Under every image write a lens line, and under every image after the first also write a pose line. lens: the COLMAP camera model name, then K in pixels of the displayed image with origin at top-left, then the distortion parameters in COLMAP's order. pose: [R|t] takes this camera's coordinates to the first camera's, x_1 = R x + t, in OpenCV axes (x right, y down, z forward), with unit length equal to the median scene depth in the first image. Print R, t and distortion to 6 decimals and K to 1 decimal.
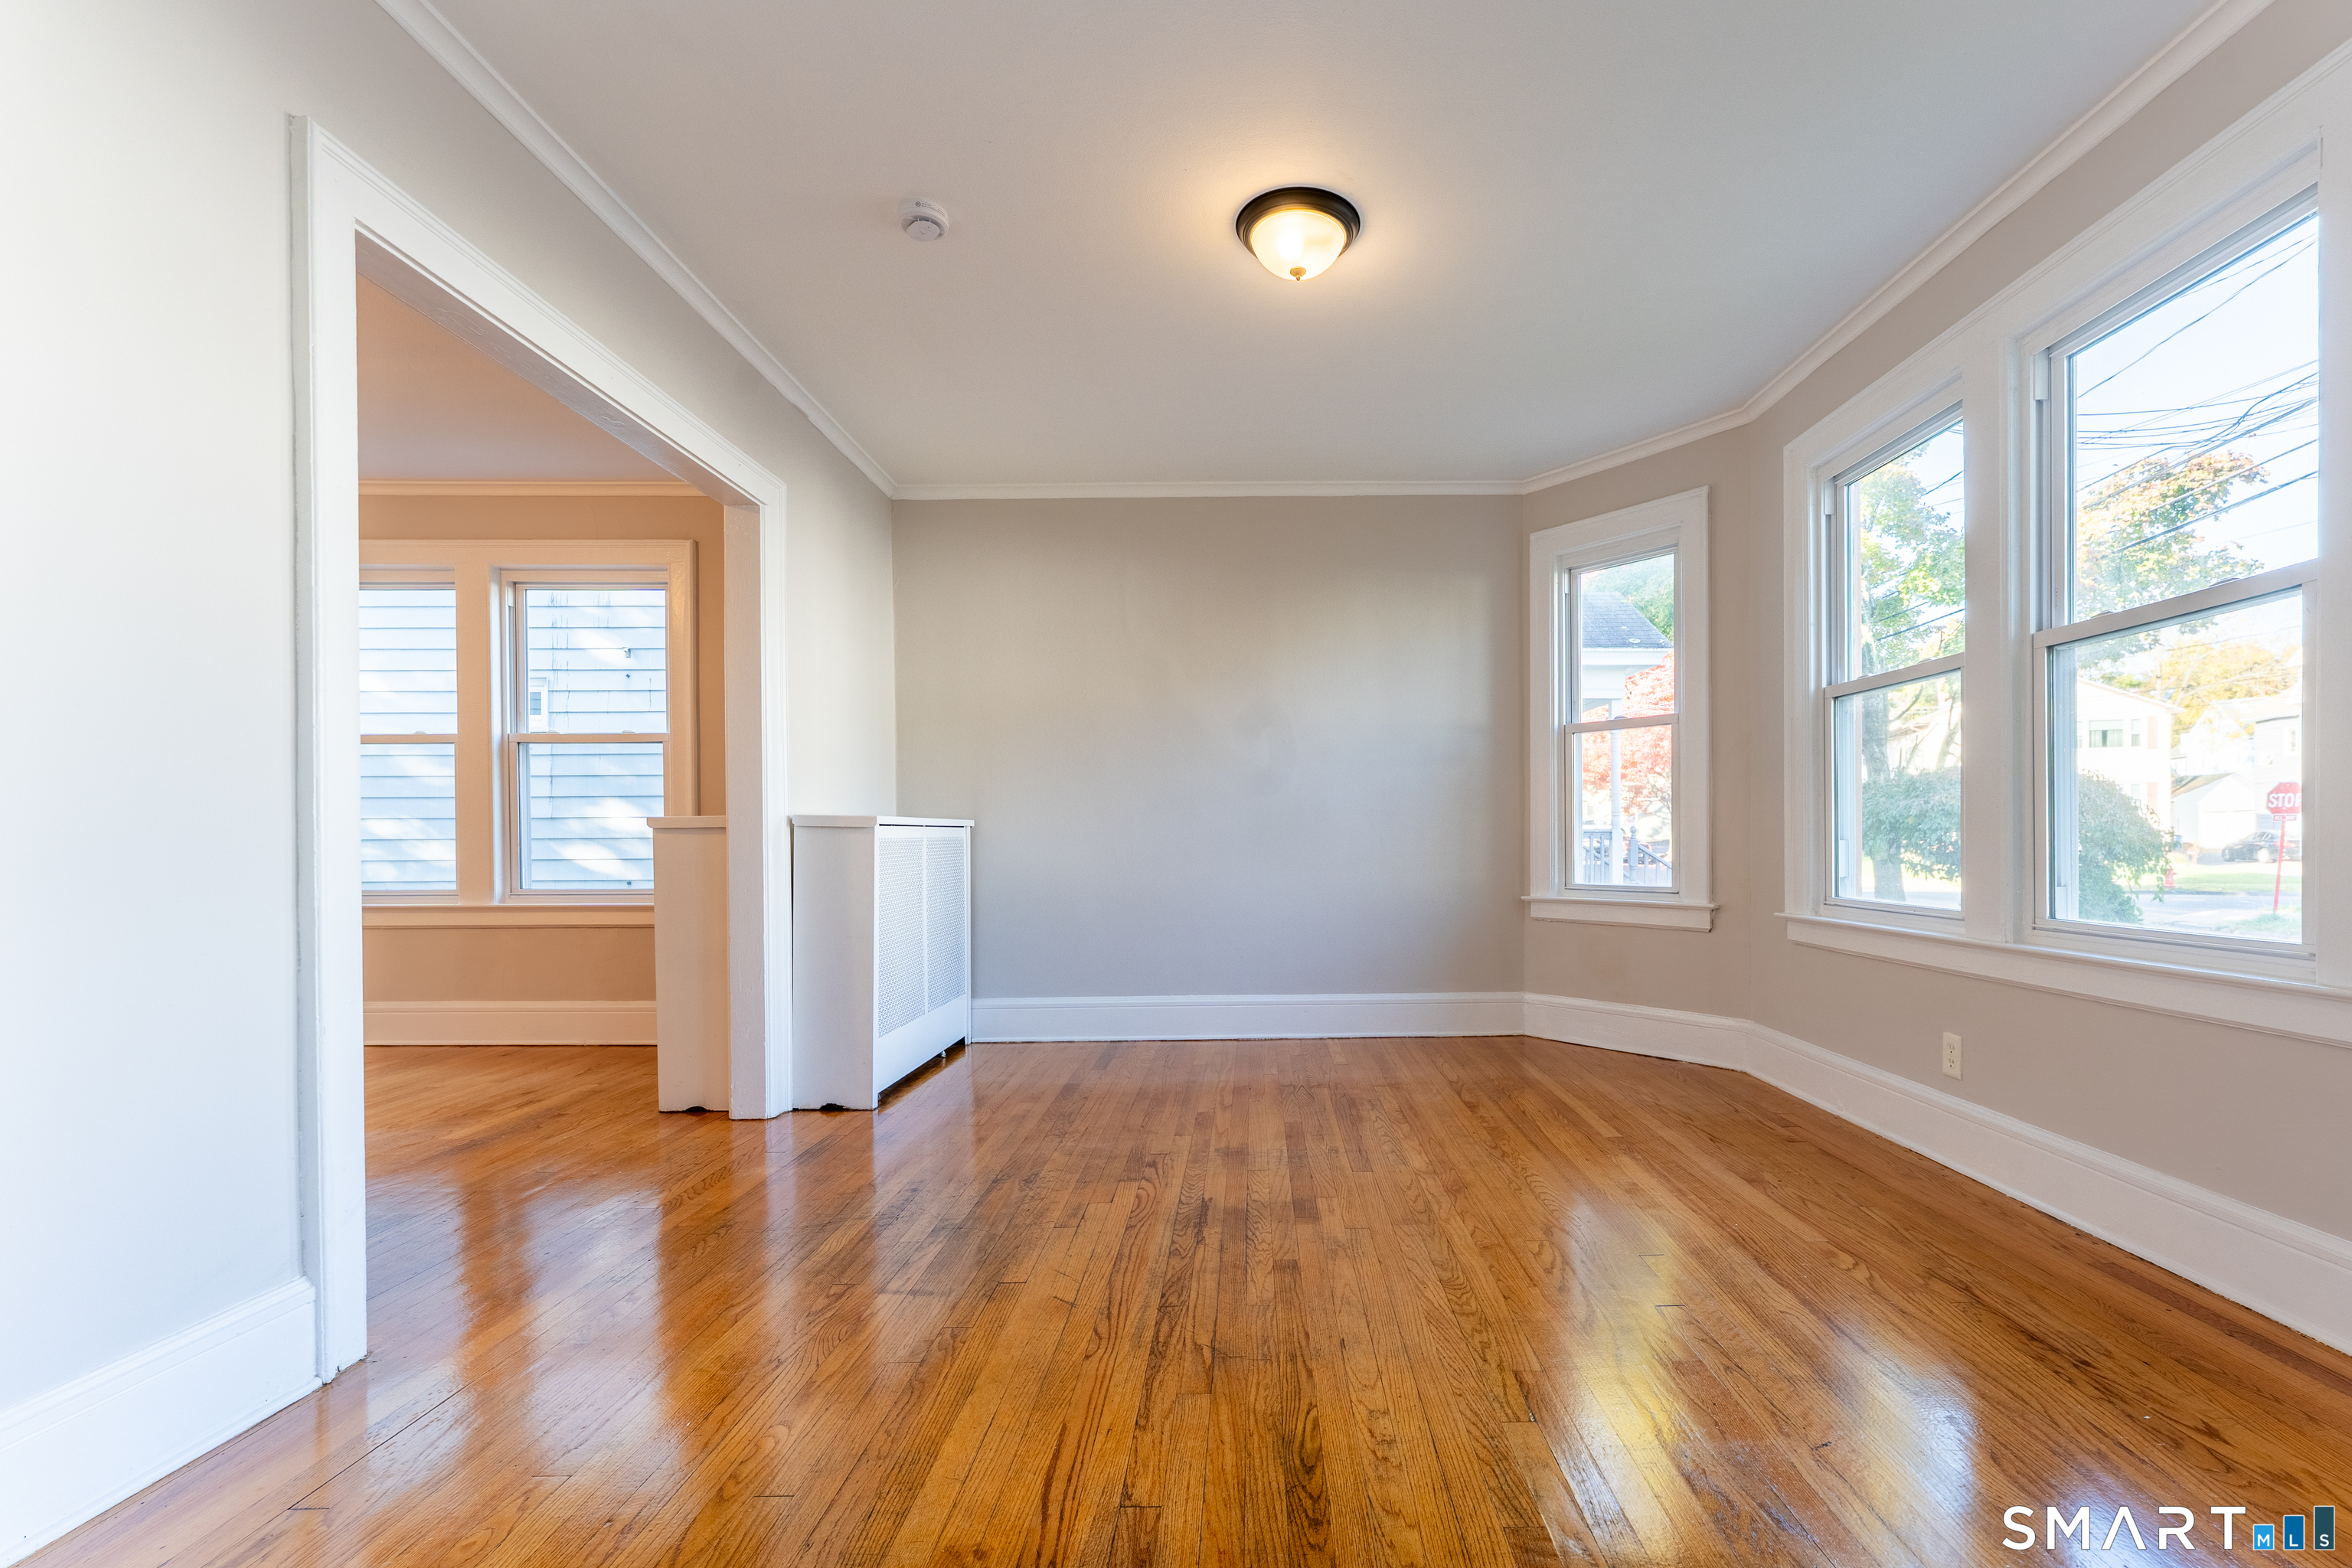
lens RADIAL K [[971.4, 0, 1175.7], [0, 971.4, 840.6], [0, 0, 1]] dist [-0.024158, 0.000061]
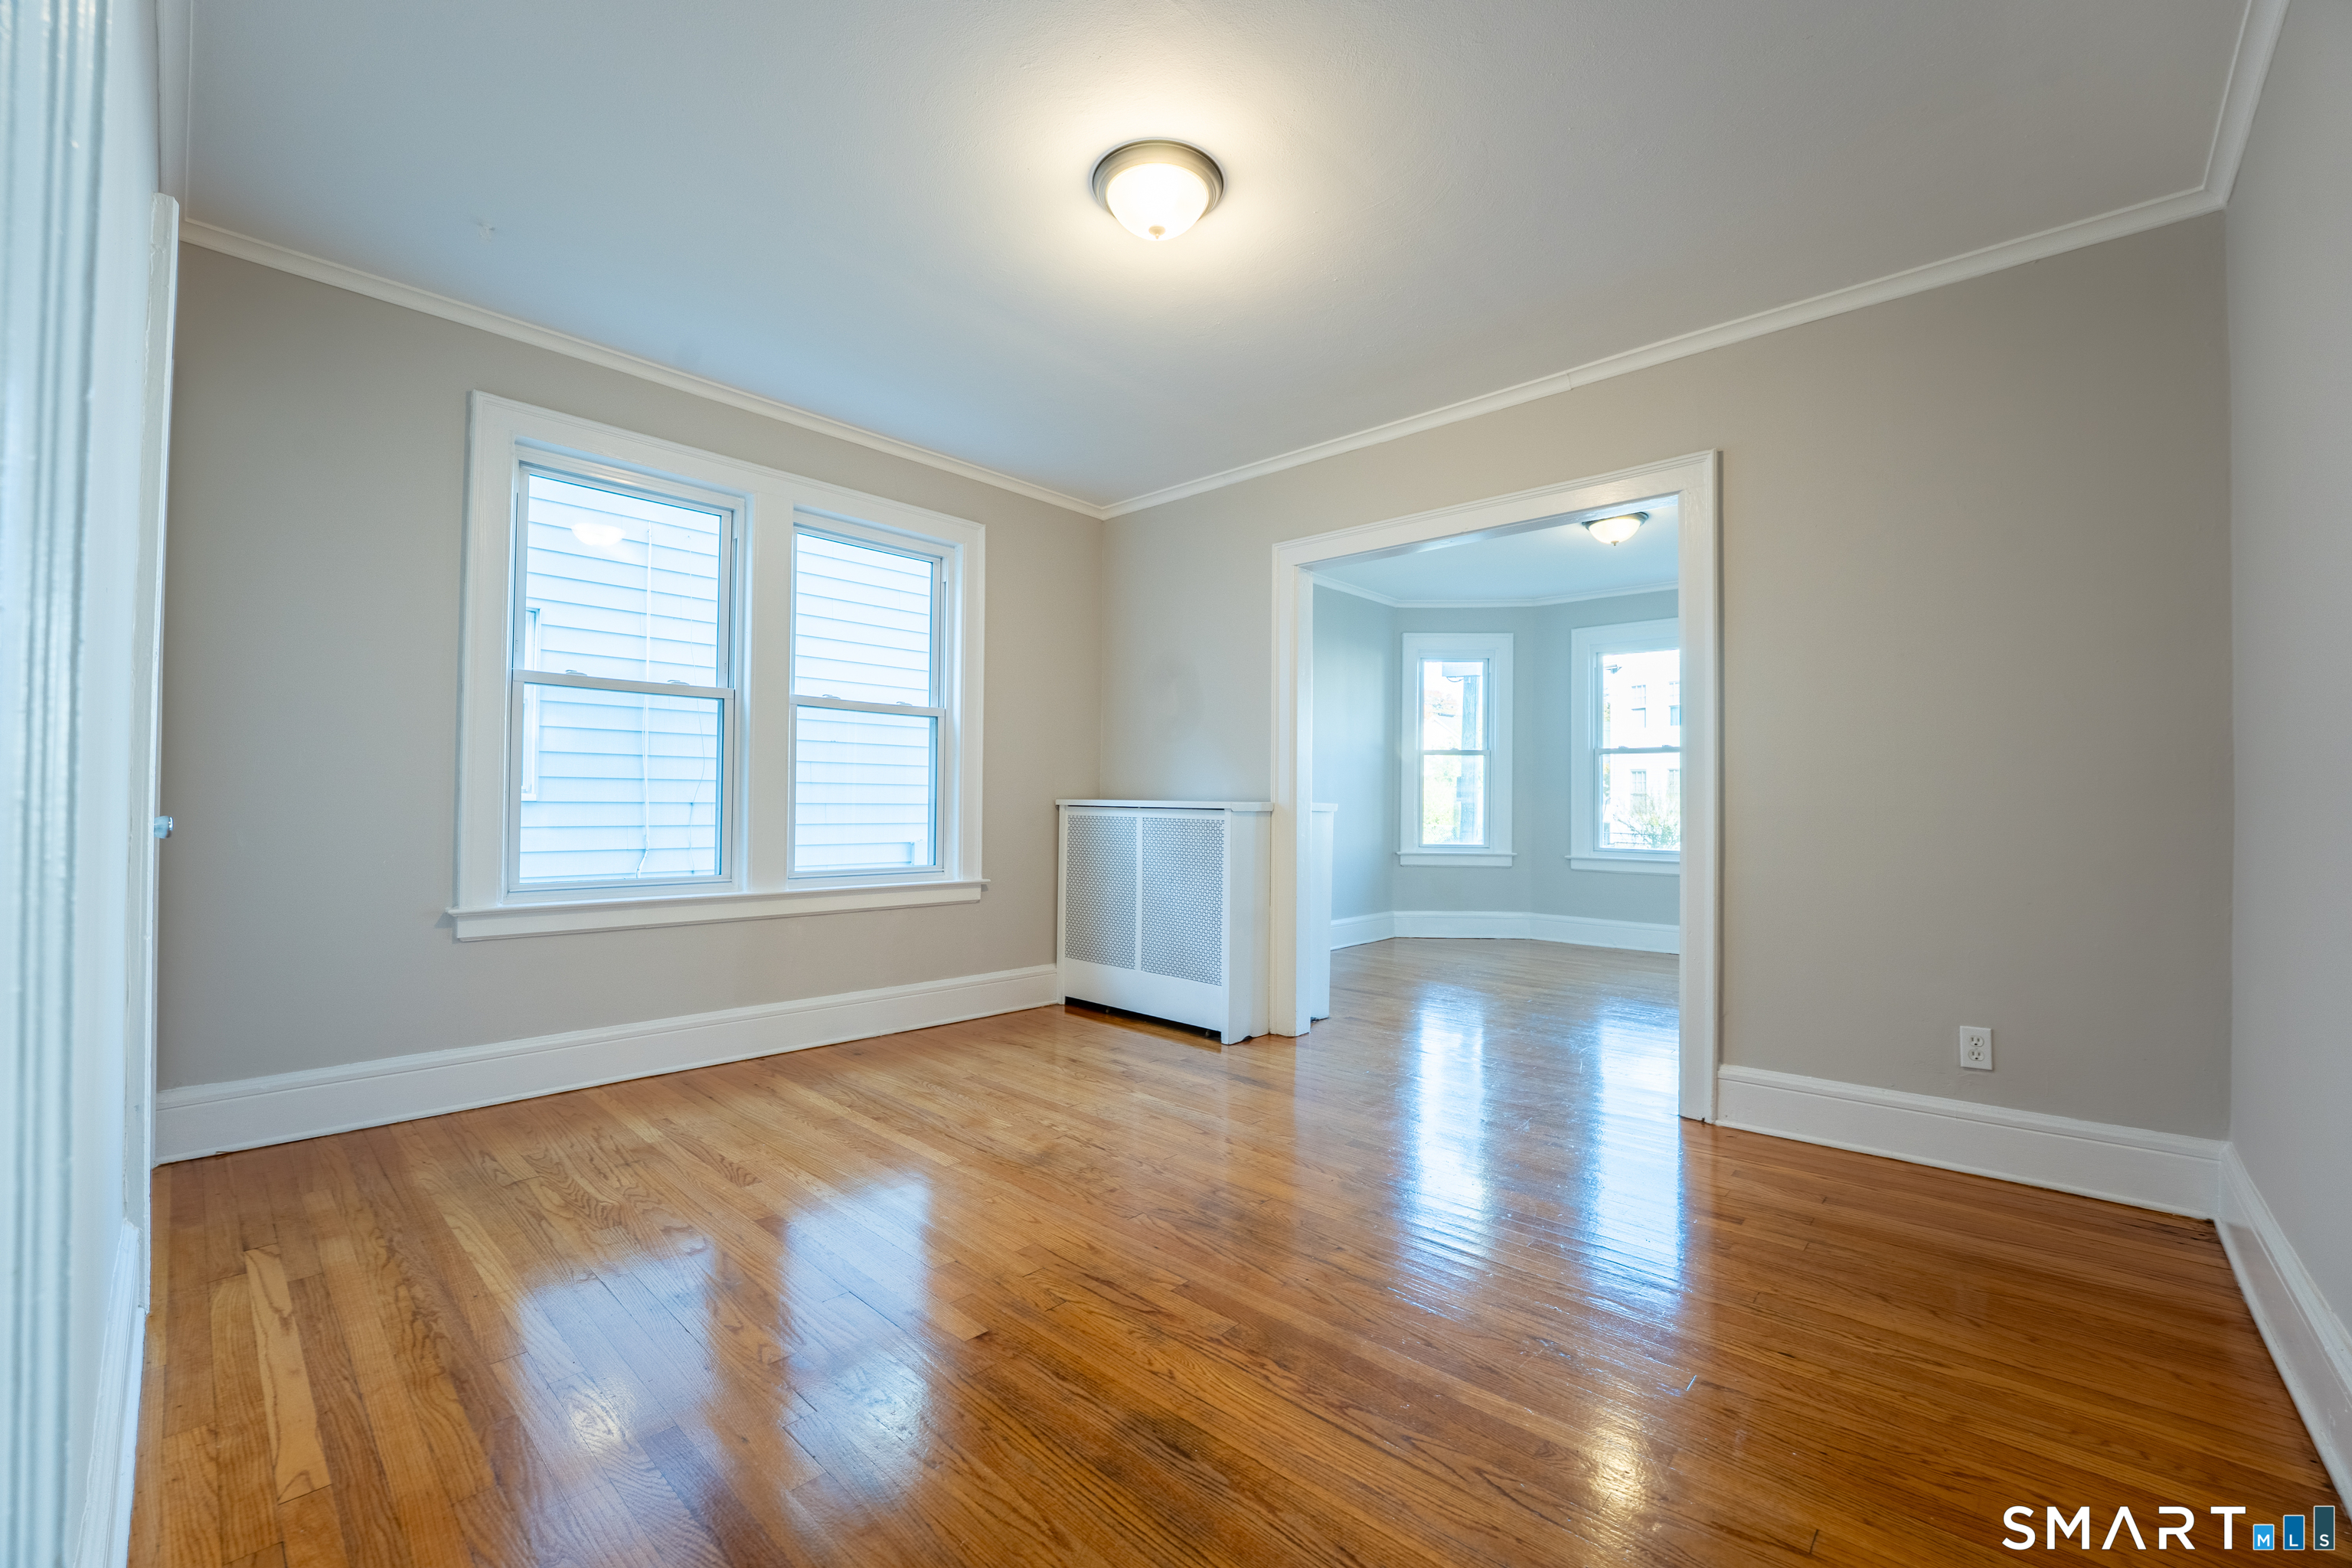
lens RADIAL K [[962.8, 0, 1176.0], [0, 962.8, 784.0], [0, 0, 1]] dist [-0.030139, 0.000195]
pose [[0.684791, 0.025983, 0.728276, -1.095293], [-0.011949, 0.999630, -0.024428, -0.013427], [-0.728641, 0.008026, 0.684849, 0.157662]]
